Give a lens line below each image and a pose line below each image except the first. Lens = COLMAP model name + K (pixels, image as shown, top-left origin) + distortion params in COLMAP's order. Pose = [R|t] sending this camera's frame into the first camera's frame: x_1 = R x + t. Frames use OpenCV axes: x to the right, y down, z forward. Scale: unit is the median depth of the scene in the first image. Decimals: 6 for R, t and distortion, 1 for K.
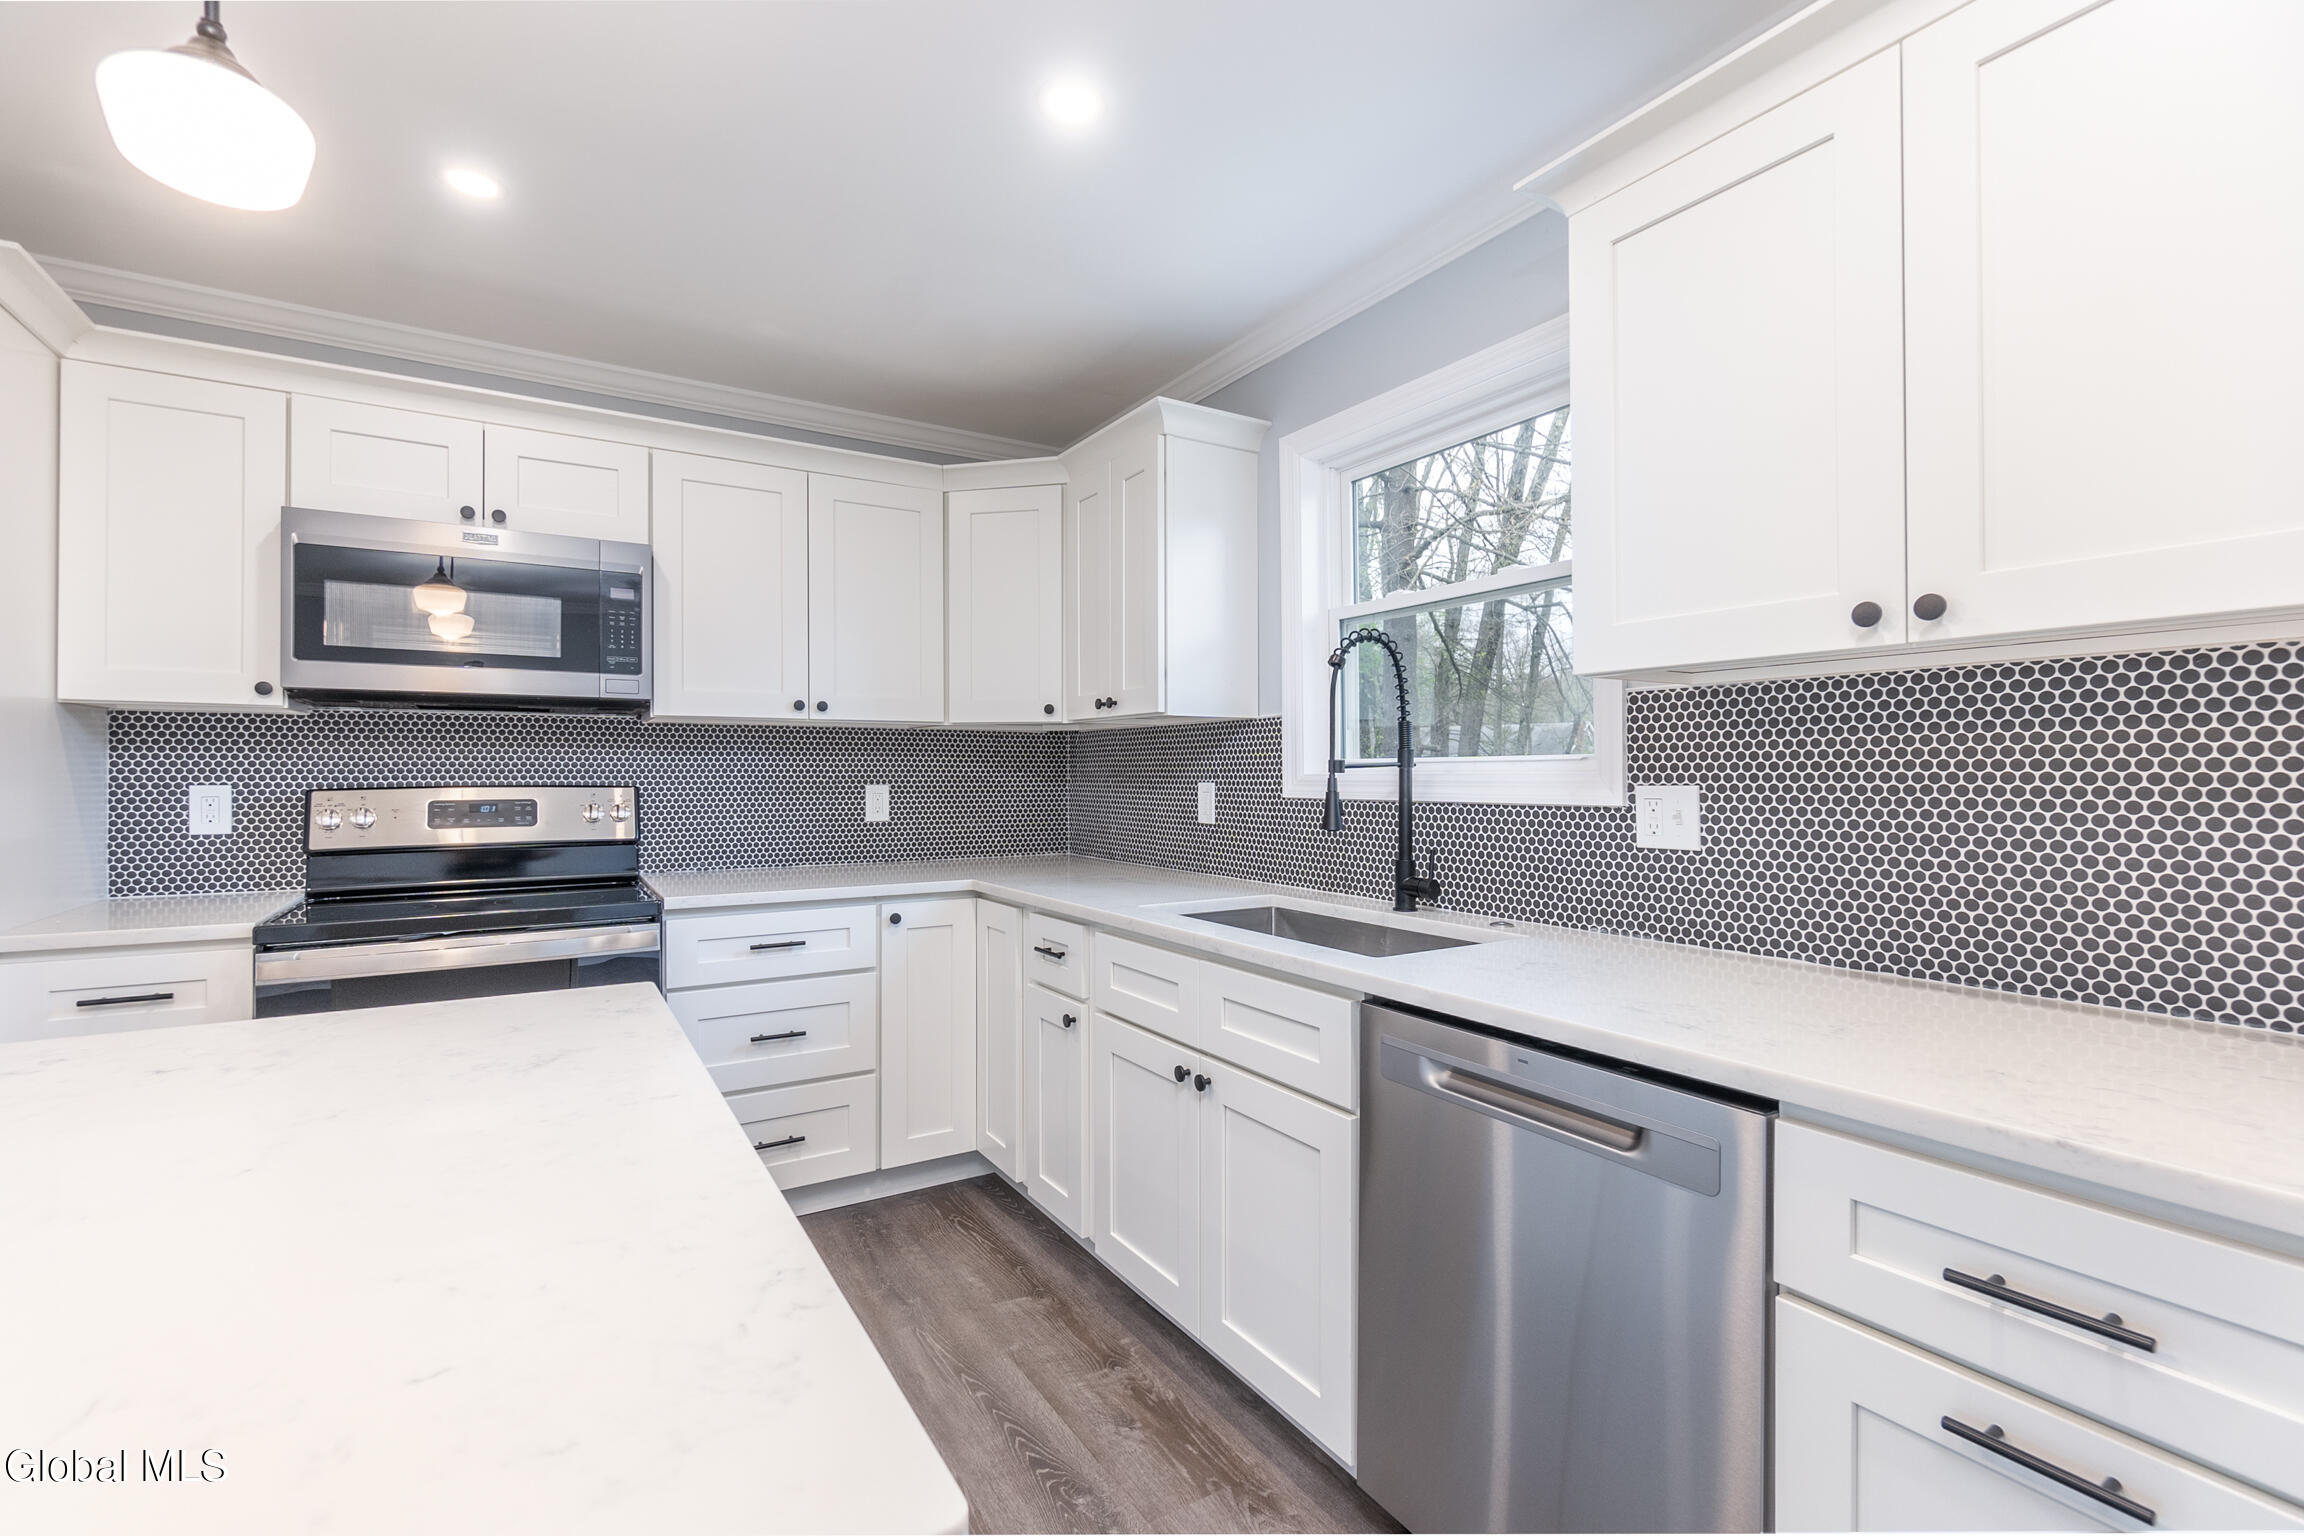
lens RADIAL K [[1003.8, 0, 1154.9], [0, 1003.8, 763.9], [0, 0, 1]] dist [-0.007075, 0.000677]
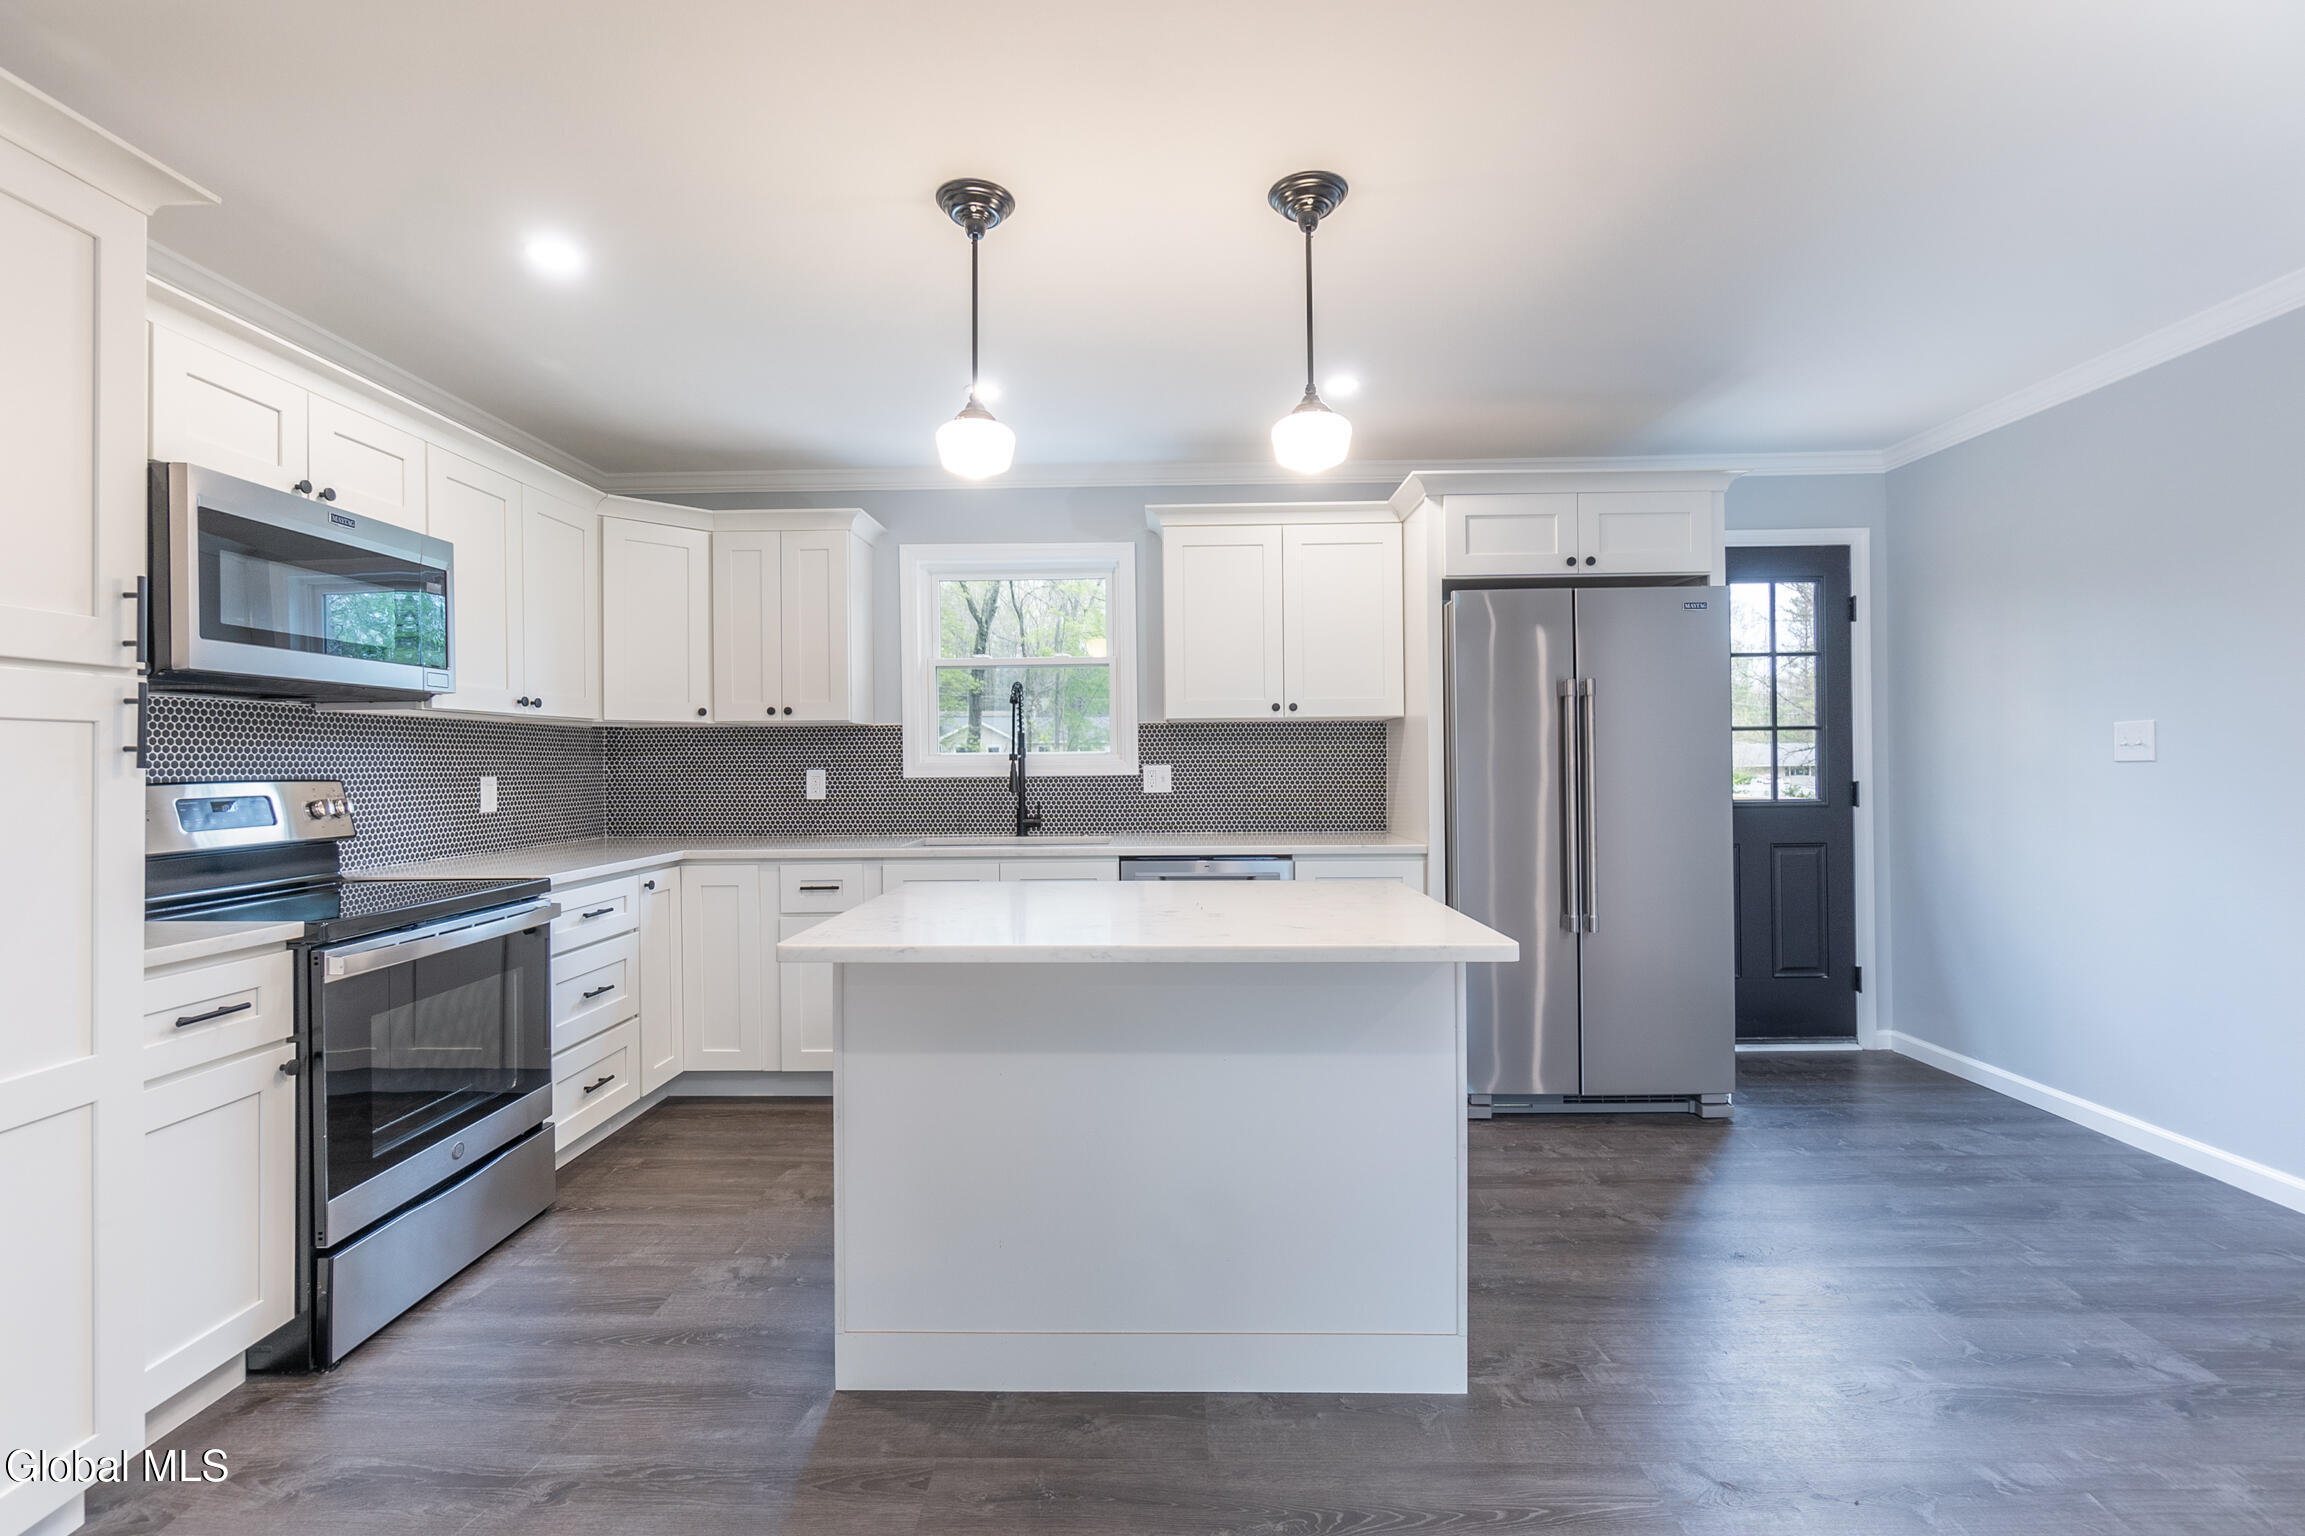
lens RADIAL K [[1004.2, 0, 1148.7], [0, 1004.2, 766.2], [0, 0, 1]] dist [-0.007075, 0.000677]
pose [[0.537260, -0.008080, 0.843378, -1.043345], [0.002632, 0.999965, 0.007904, 0.004252], [-0.843412, -0.002027, 0.537263, -0.163548]]
